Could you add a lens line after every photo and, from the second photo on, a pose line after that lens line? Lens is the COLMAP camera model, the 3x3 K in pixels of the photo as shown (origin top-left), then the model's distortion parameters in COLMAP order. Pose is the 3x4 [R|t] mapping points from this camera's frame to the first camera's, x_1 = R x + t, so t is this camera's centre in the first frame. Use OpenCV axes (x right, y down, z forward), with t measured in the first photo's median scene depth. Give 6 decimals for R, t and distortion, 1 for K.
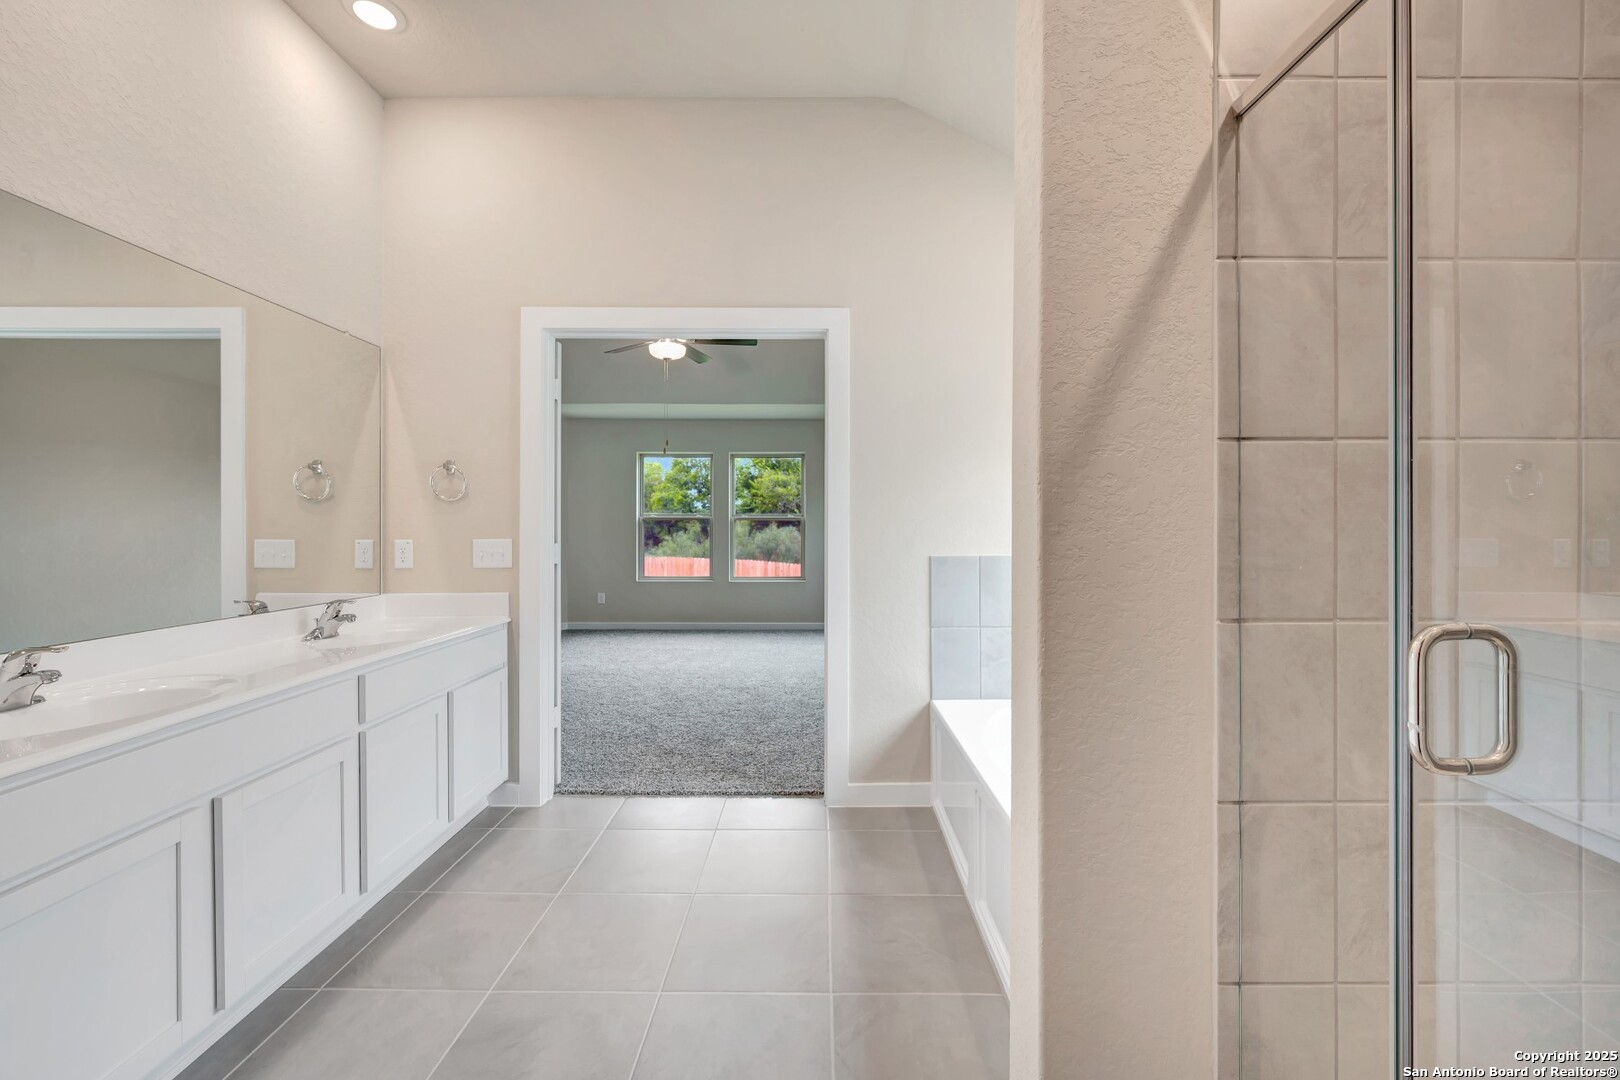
lens RADIAL K [[645.7, 0, 811.0], [0, 645.7, 533.6], [0, 0, 1]] dist [-0.000088, 0.000361]
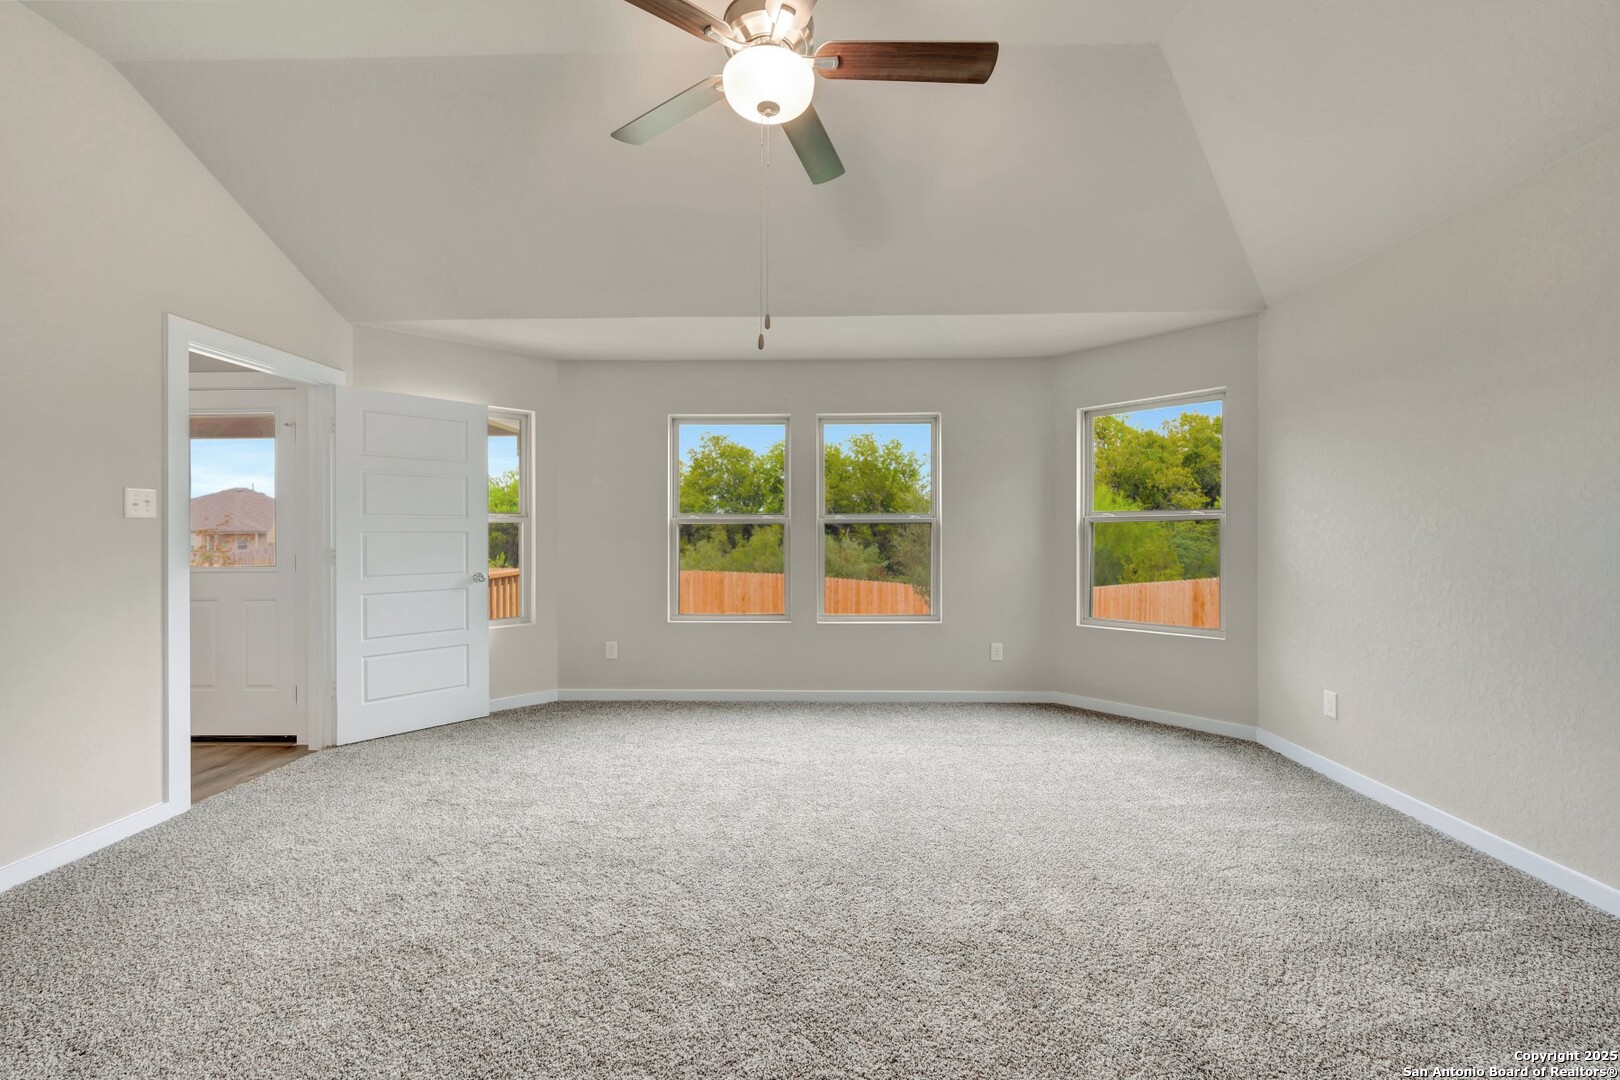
lens RADIAL K [[645.7, 0, 811.0], [0, 645.7, 533.6], [0, 0, 1]] dist [-0.000088, 0.000361]
pose [[0.999753, -0.001632, -0.022157, -0.033069], [0.001337, 0.999910, -0.013327, -0.000524], [0.022177, 0.013294, 0.999666, 0.106114]]
